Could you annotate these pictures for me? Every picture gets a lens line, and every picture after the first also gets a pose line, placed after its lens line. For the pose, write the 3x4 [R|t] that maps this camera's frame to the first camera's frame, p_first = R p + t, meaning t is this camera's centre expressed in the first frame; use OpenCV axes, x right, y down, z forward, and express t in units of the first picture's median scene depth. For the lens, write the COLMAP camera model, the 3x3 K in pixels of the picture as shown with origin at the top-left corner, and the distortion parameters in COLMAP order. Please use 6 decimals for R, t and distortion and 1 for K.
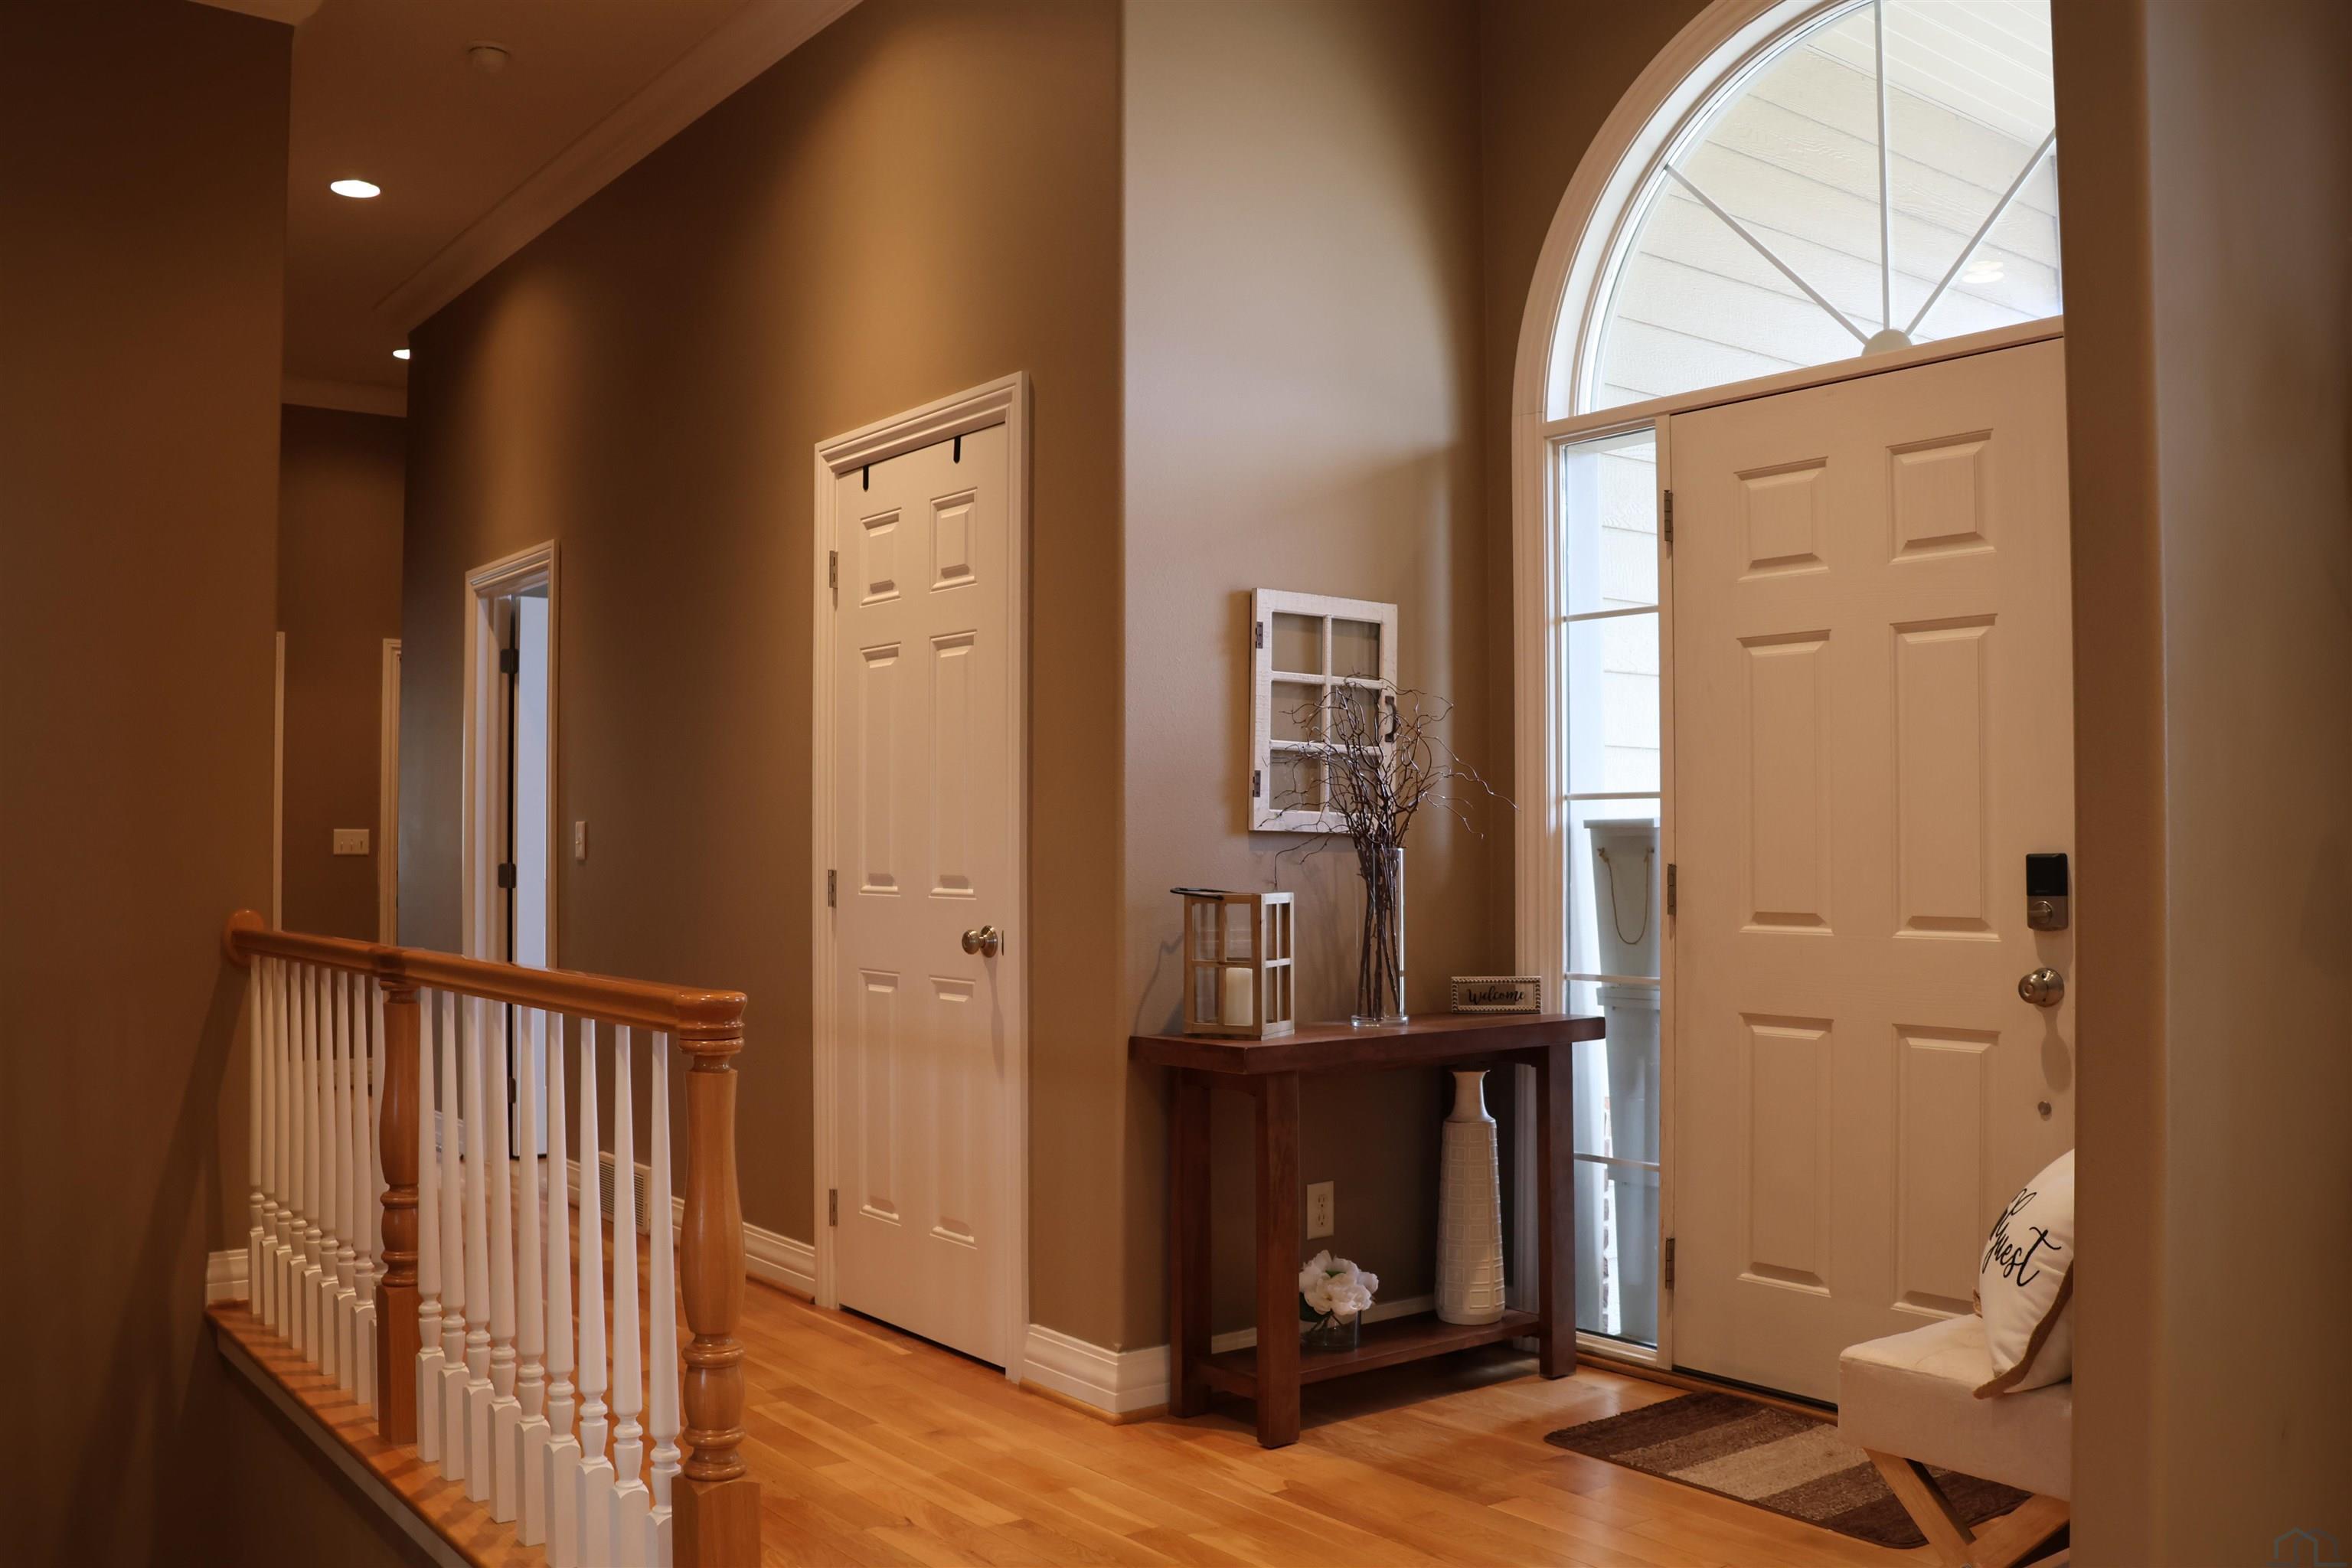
lens RADIAL K [[1985.6, 0, 1178.1], [0, 1985.6, 788.9], [0, 0, 1]] dist [-0.140287, 0.100354]
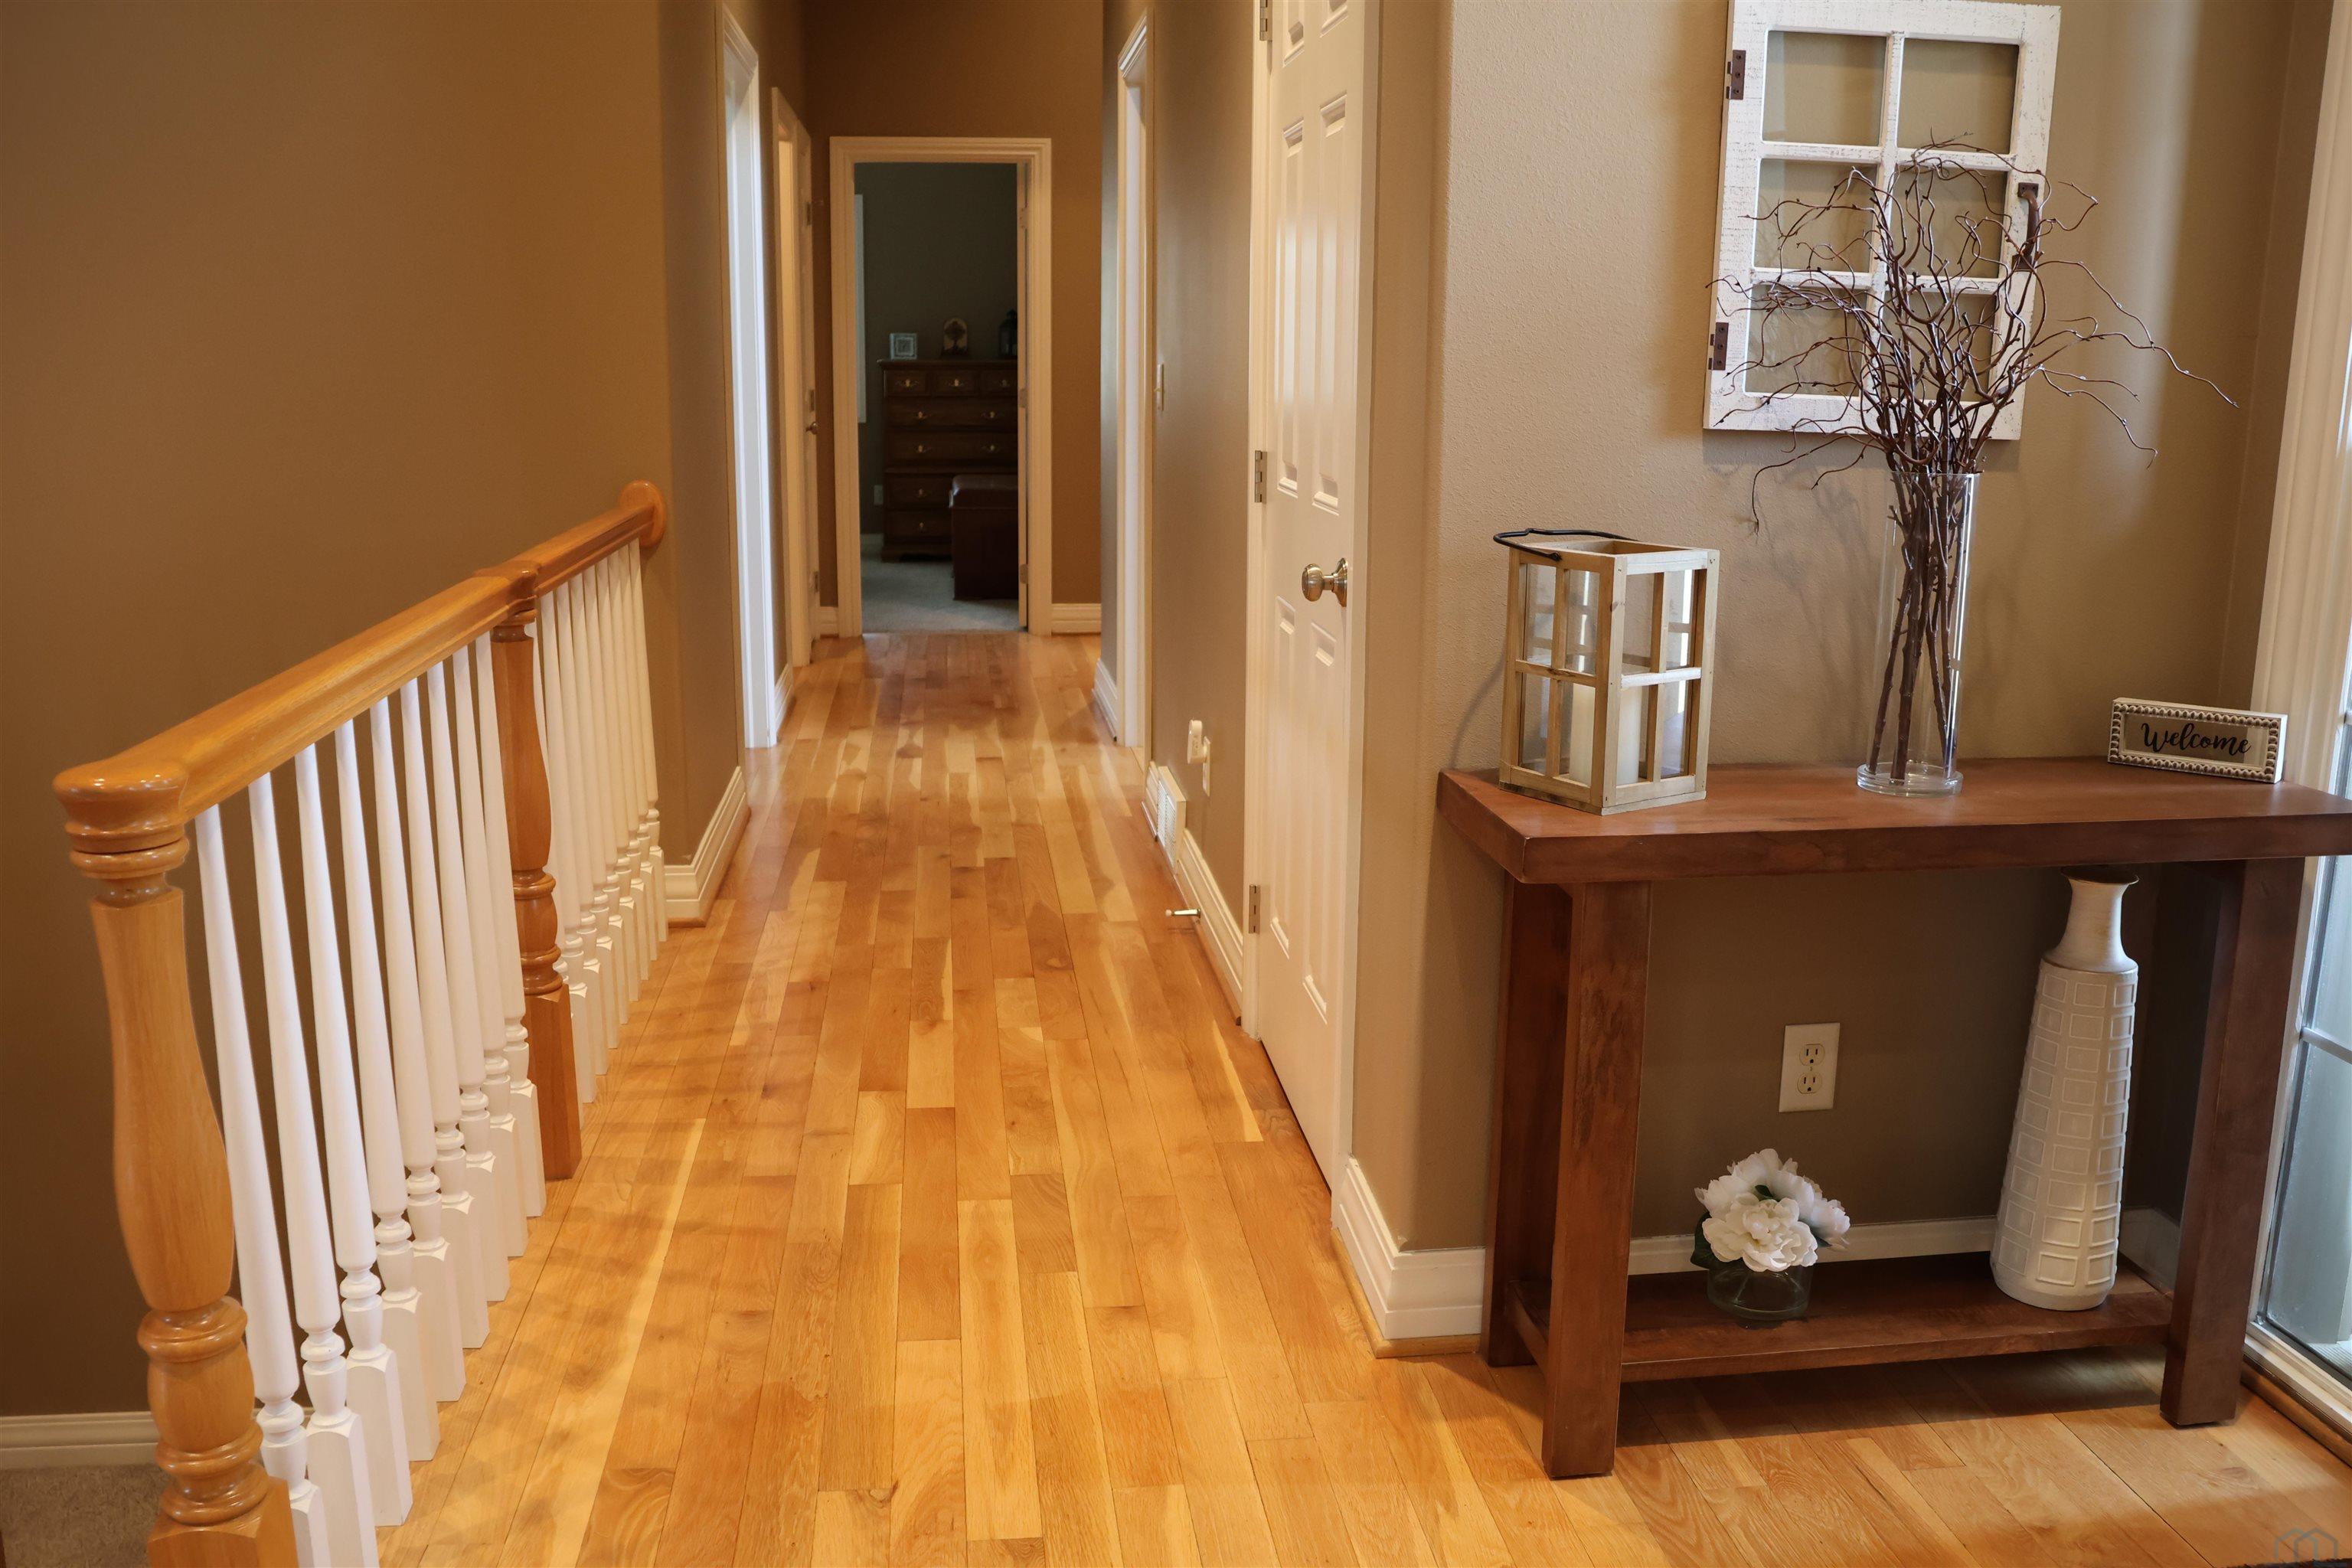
lens RADIAL K [[1985.6, 0, 1174.4], [0, 1985.6, 798.7], [0, 0, 1]] dist [-0.140287, 0.100354]
pose [[0.855217, 0.118918, -0.504443, 0.201375], [0.010635, 0.969088, 0.246485, -0.016457], [0.518162, -0.216163, 0.827516, 0.427621]]
